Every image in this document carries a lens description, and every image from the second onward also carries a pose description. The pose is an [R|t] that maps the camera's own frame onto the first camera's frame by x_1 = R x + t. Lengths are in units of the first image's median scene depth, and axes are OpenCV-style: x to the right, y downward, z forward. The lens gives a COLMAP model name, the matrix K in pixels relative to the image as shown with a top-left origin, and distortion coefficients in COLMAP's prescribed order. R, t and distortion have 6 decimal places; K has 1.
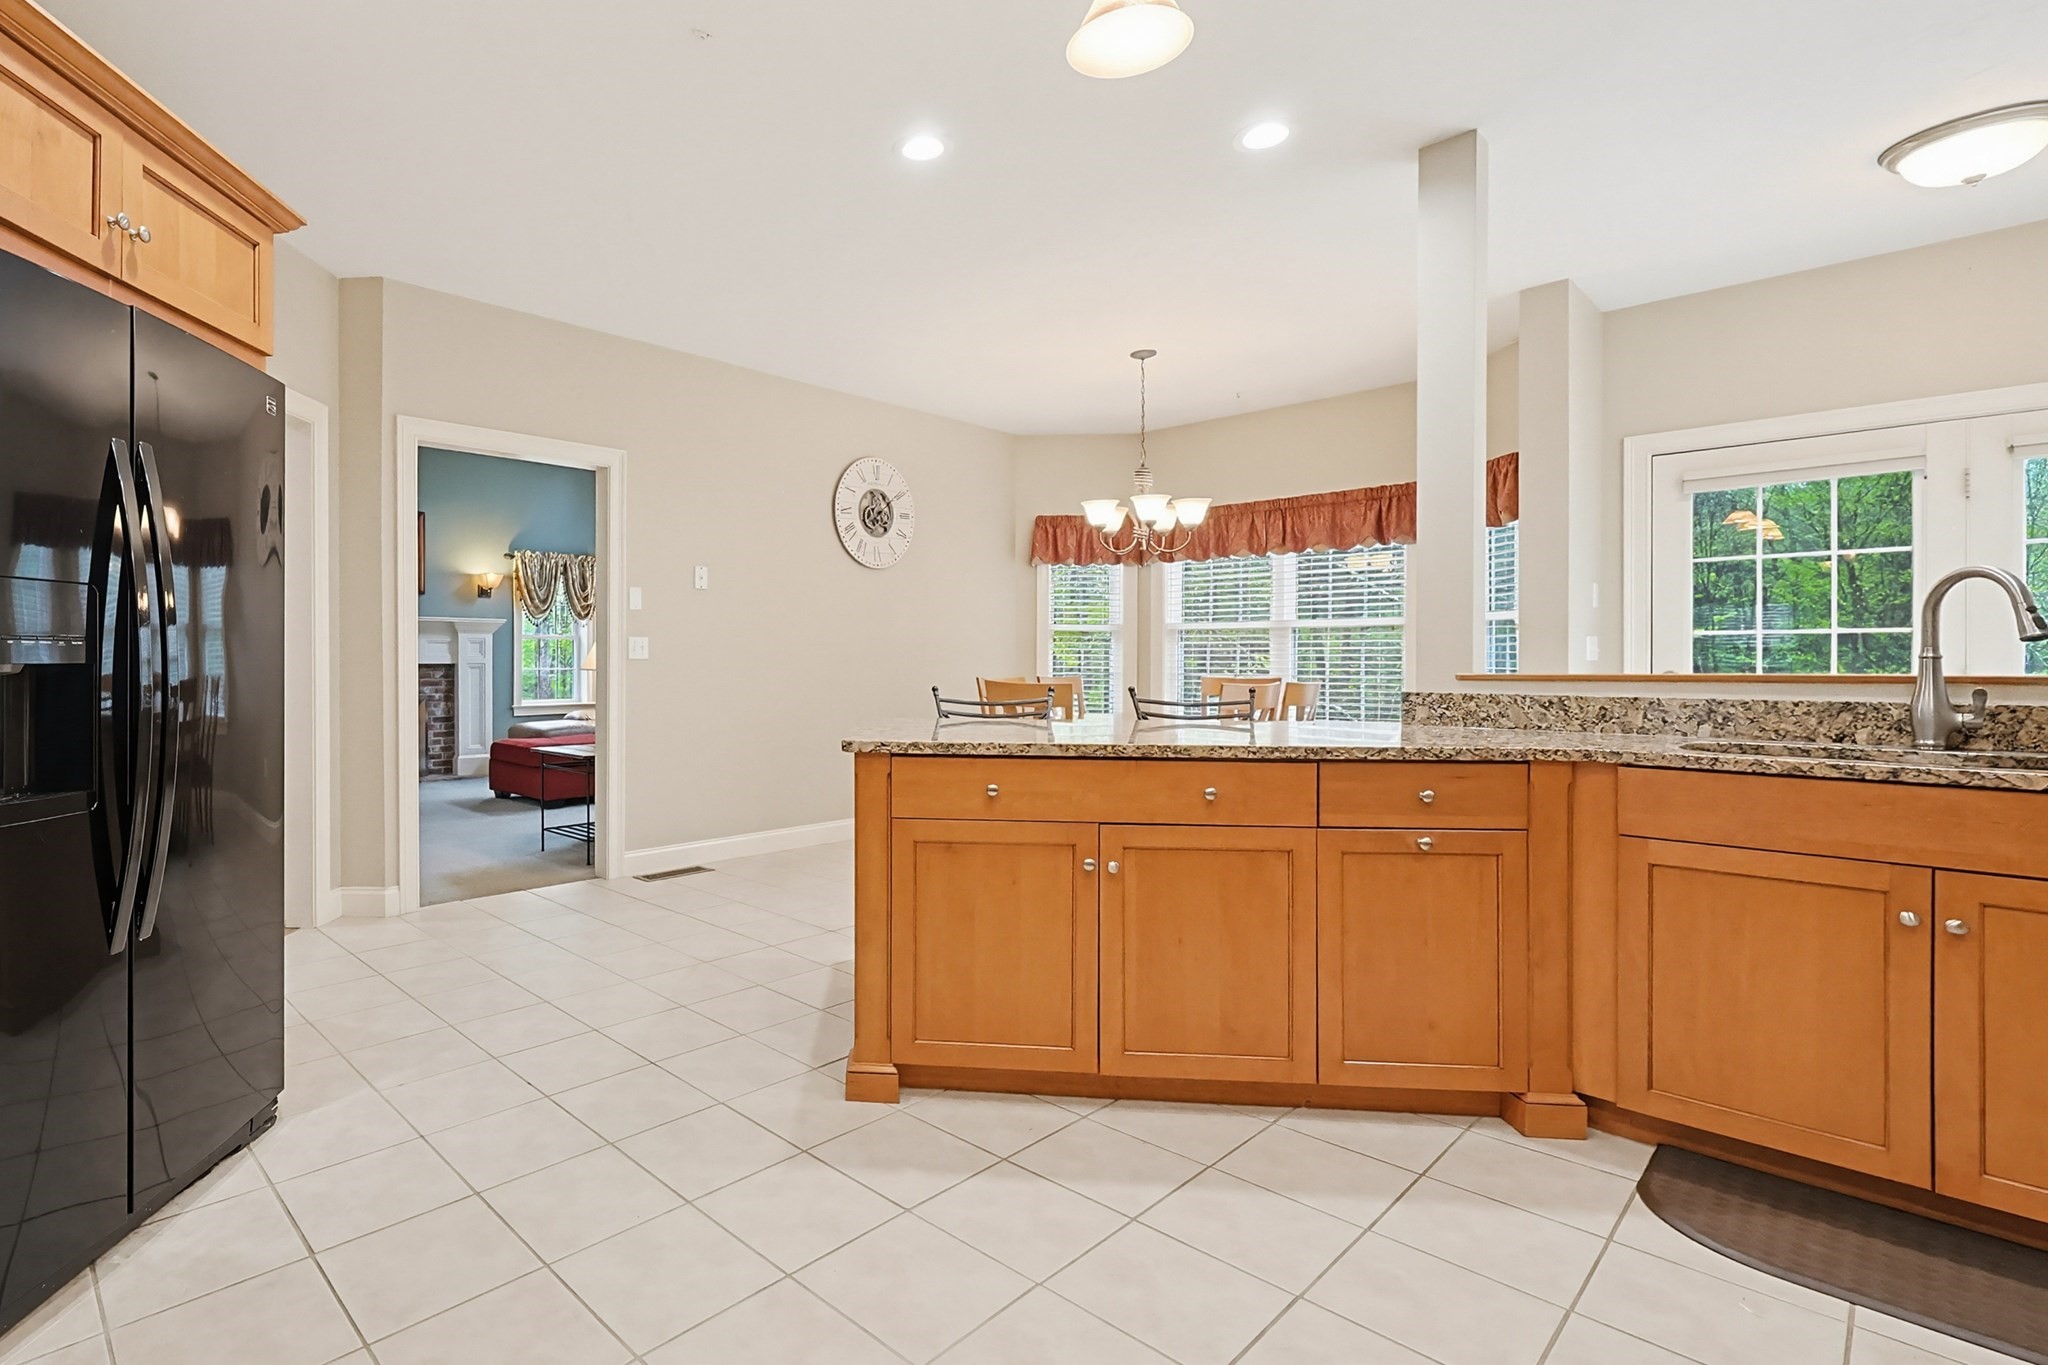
lens RADIAL K [[955.9, 0, 794.1], [0, 955.9, 661.6], [0, 0, 1]] dist [-0.001475, 0.000871]
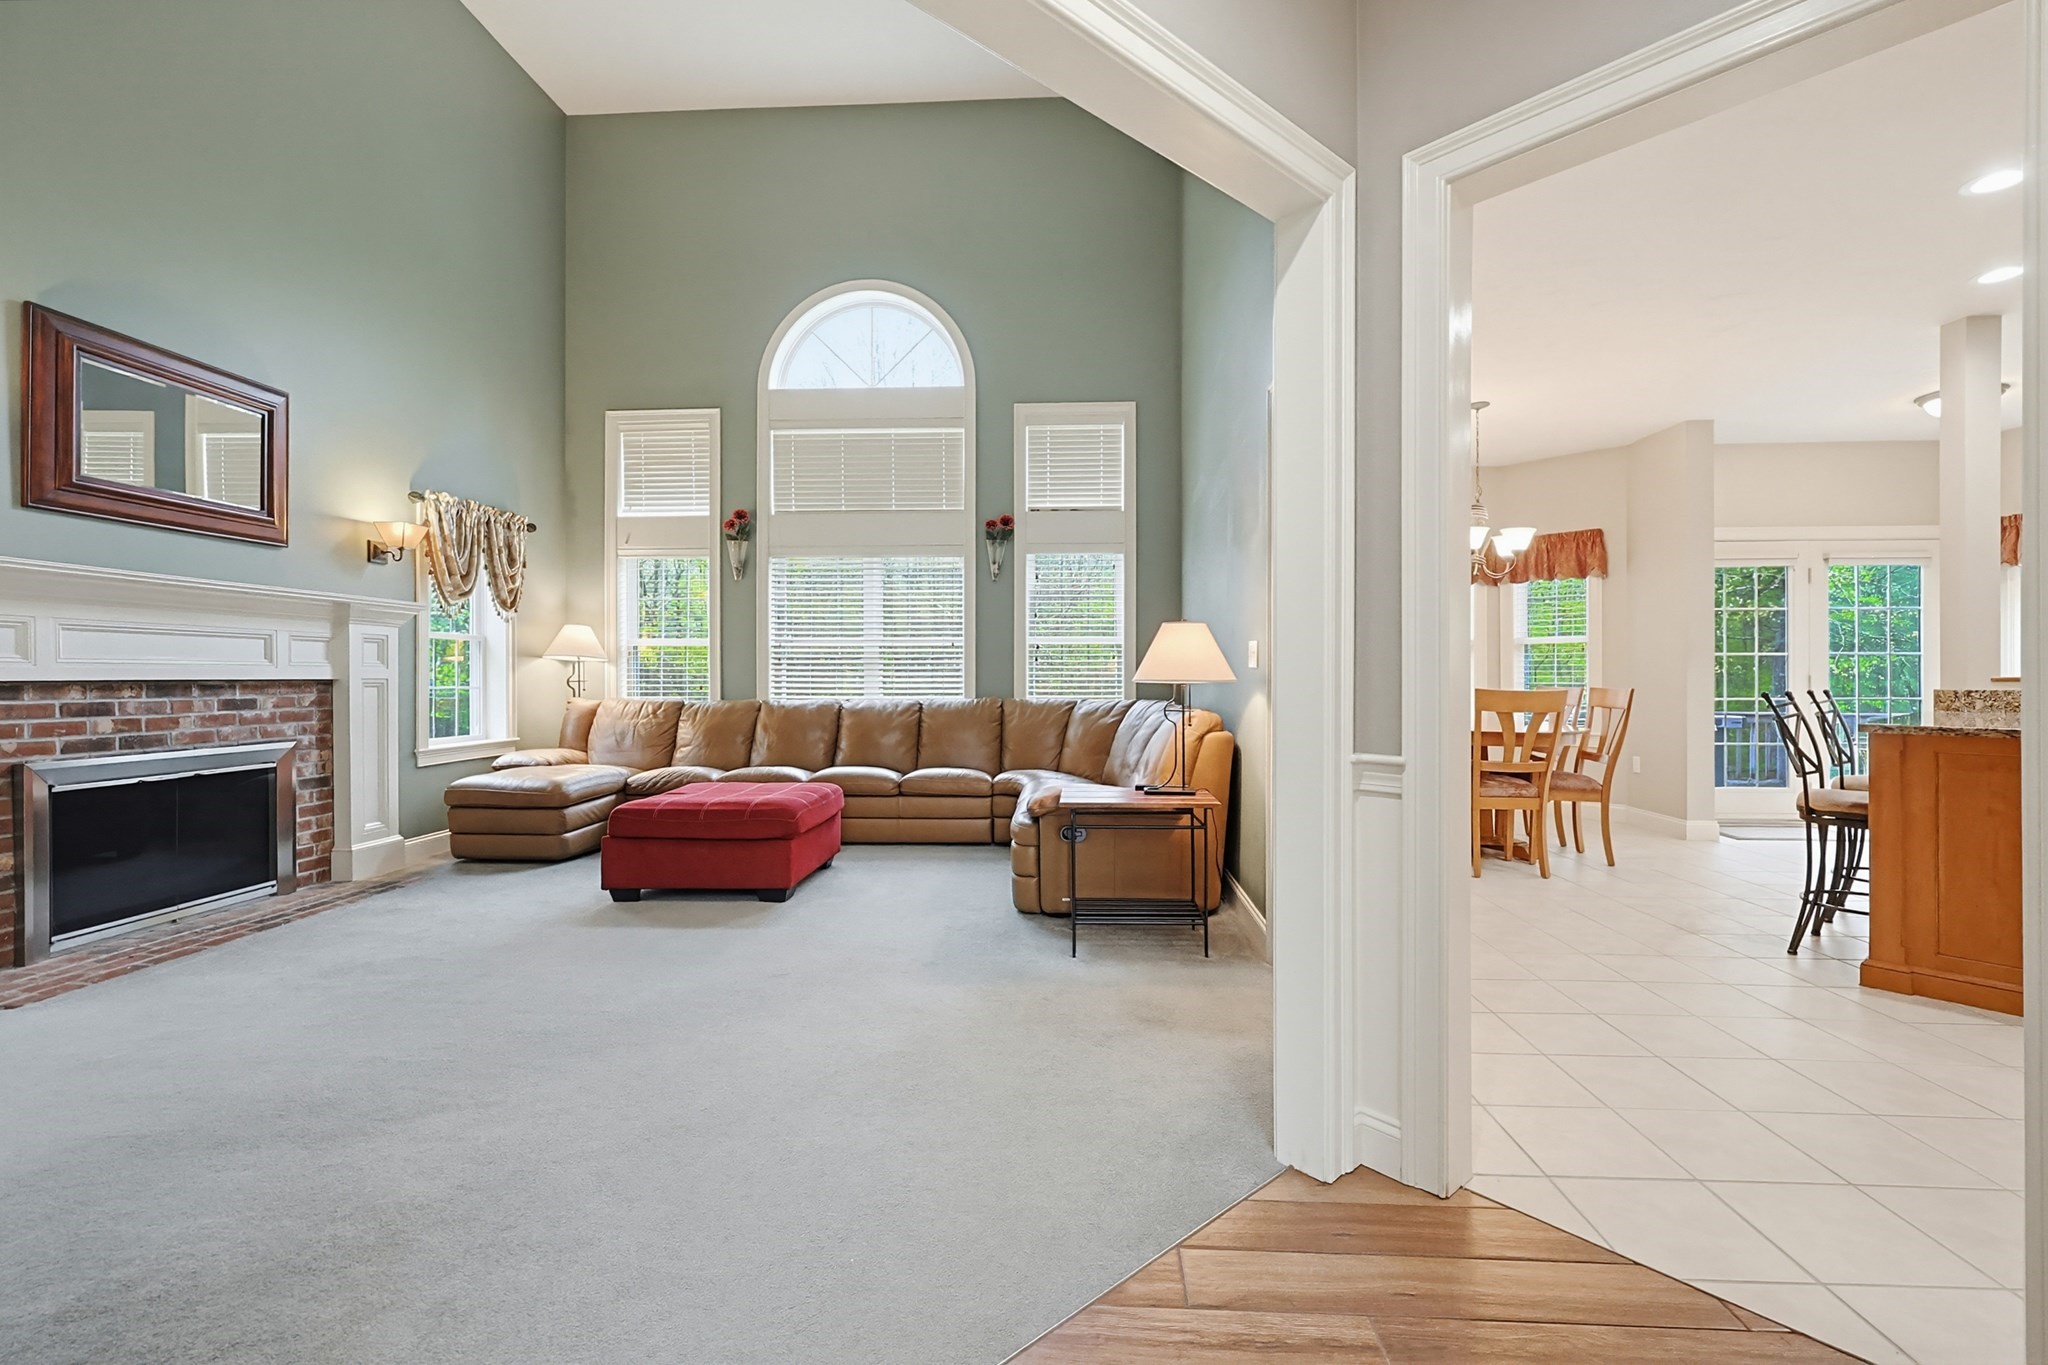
lens RADIAL K [[881.6, 0, 1033.9], [0, 881.6, 673.5], [0, 0, 1]] dist [0.003383, 0.000843]
pose [[0.700949, -0.000455, 0.713211, -1.354140], [0.003662, 0.999989, -0.002961, 0.006179], [-0.713202, 0.004687, 0.700943, 1.111650]]
